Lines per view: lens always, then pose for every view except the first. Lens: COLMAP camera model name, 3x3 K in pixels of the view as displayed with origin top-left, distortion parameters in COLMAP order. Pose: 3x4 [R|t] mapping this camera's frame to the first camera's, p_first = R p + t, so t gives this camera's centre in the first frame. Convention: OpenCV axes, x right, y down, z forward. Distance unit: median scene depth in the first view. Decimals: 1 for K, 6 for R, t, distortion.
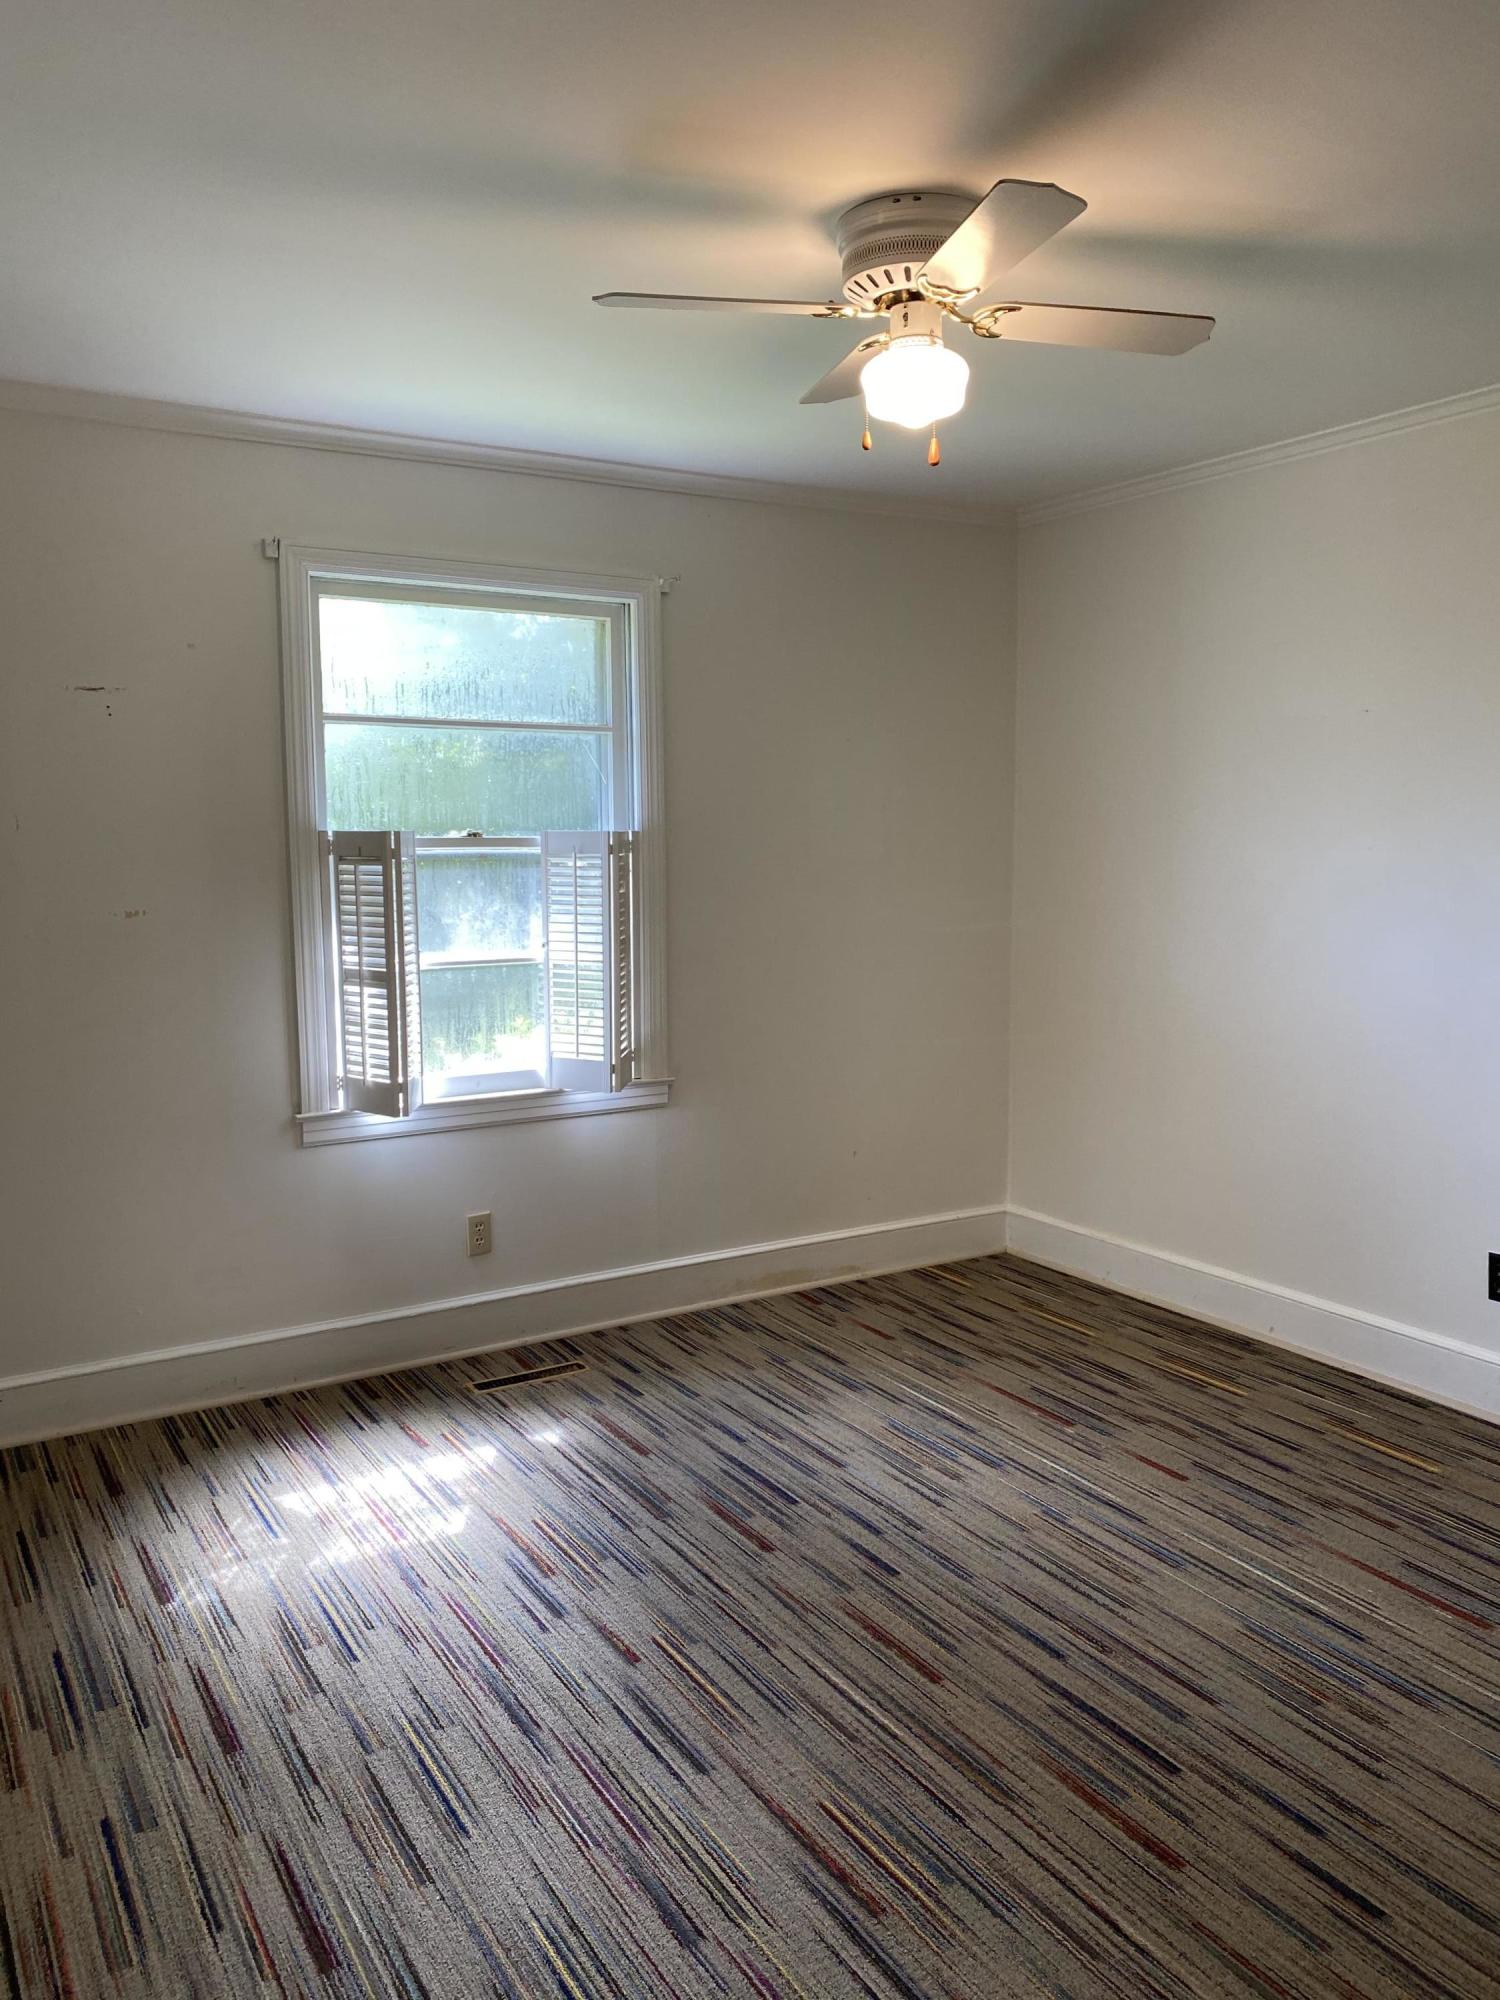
lens RADIAL K [[1484.9, 0, 711.3], [0, 1484.9, 1005.5], [0, 0, 1]] dist [0.012995, -0.005152]
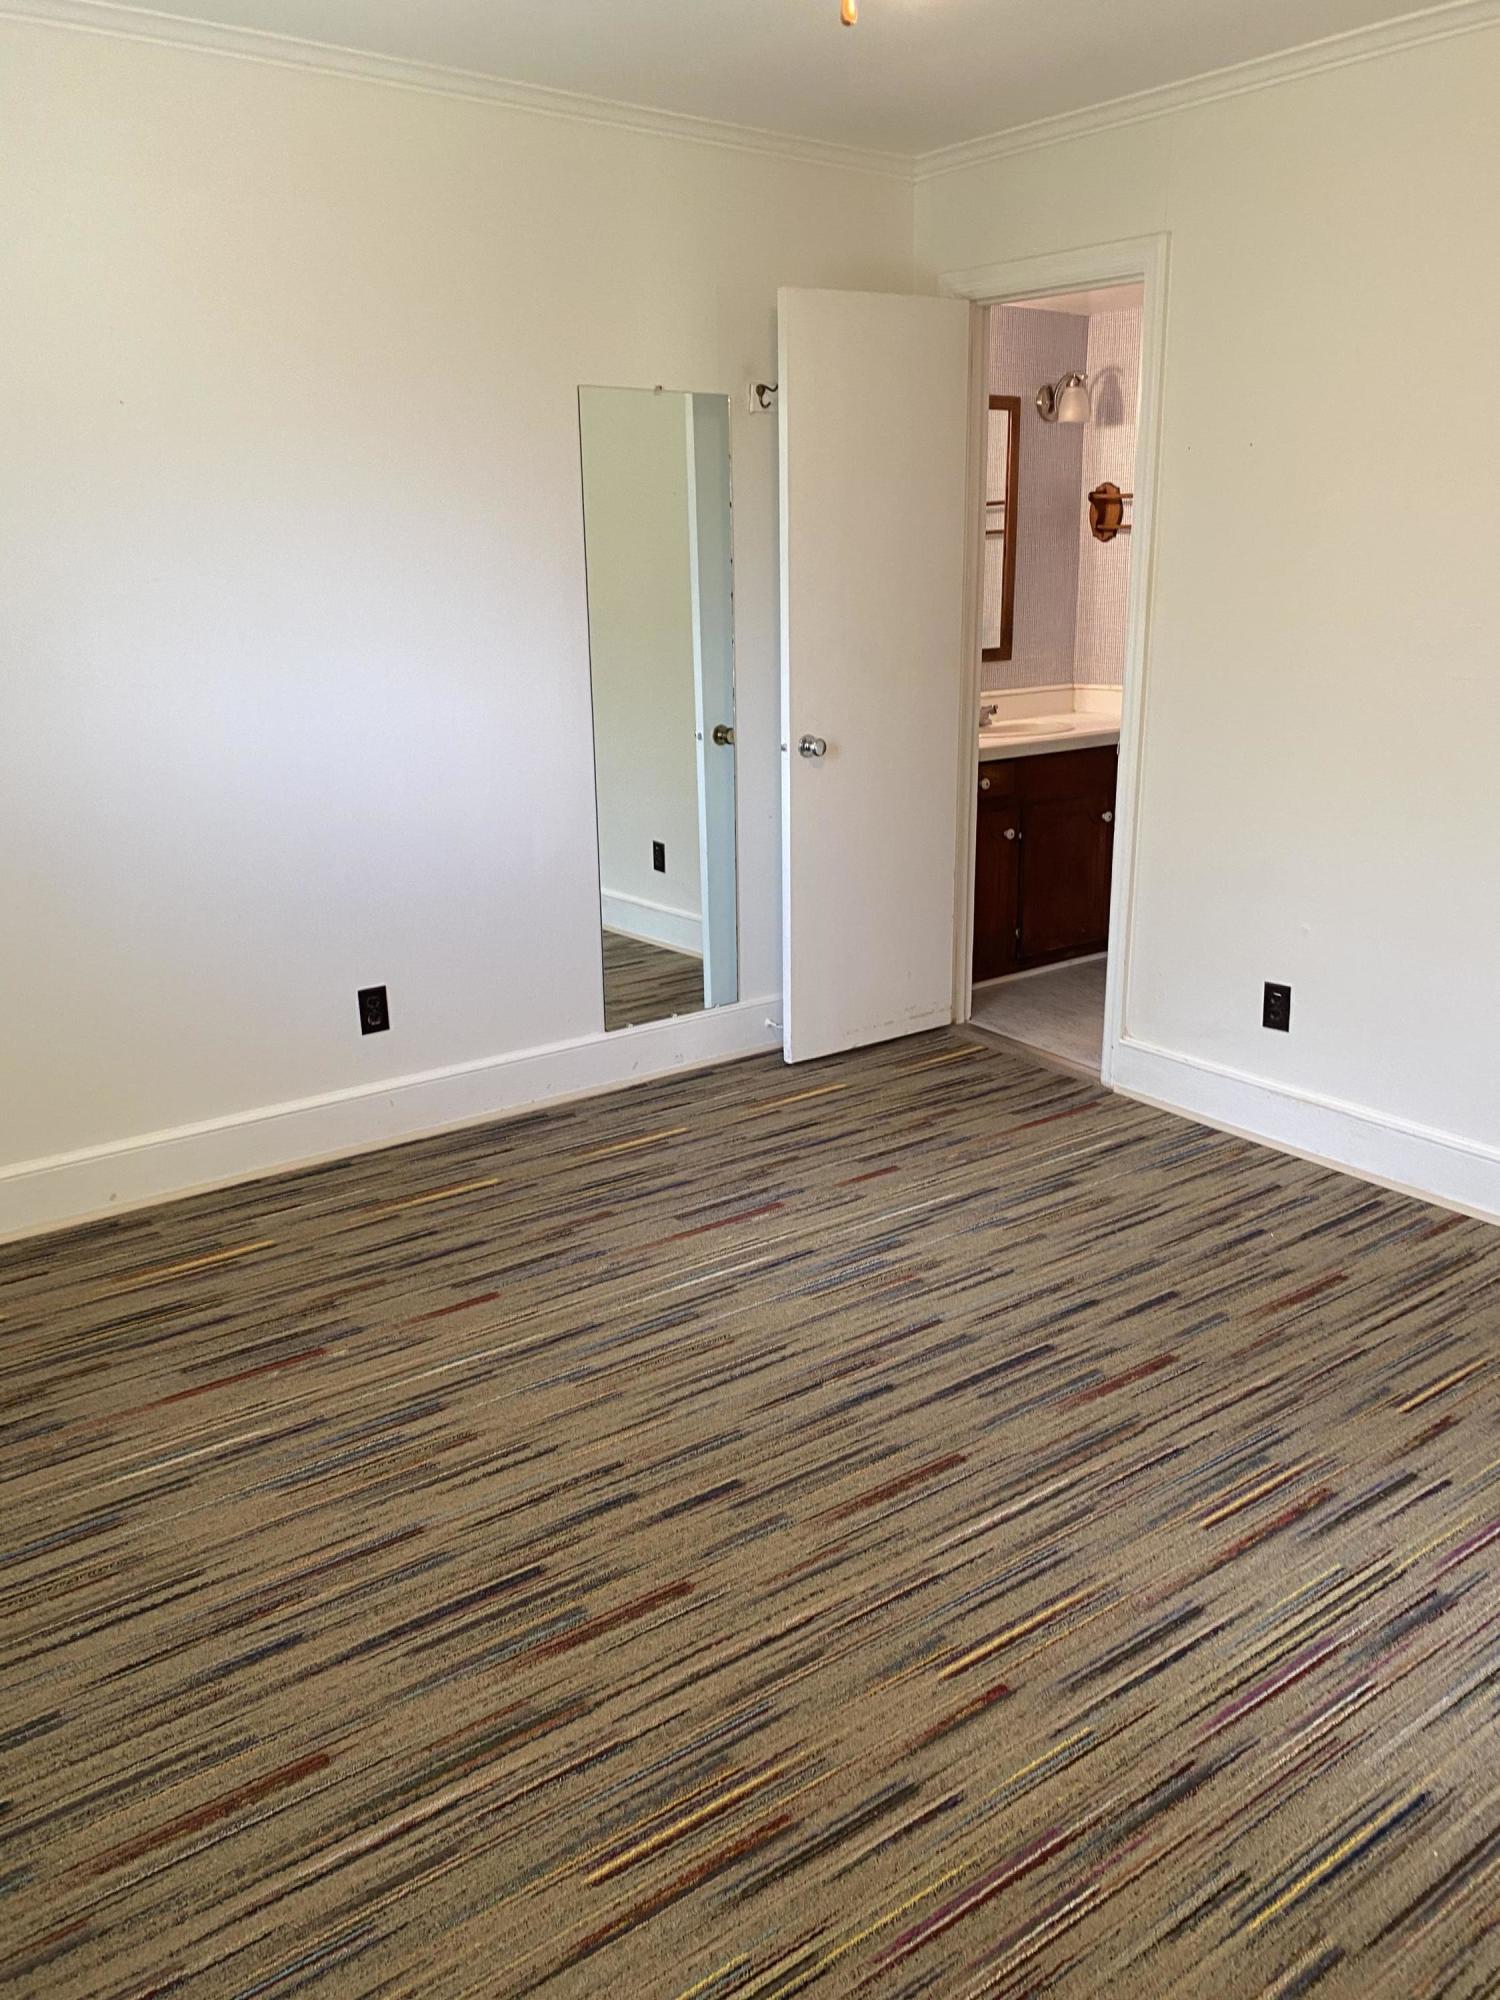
lens RADIAL K [[1484.9, 0, 711.3], [0, 1484.9, 1005.5], [0, 0, 1]] dist [0.012995, -0.005152]
pose [[-0.078174, -0.287452, 0.954599, -0.567765], [0.136470, 0.945430, 0.295867, -0.114014], [-0.987555, 0.153403, -0.034680, 0.960853]]
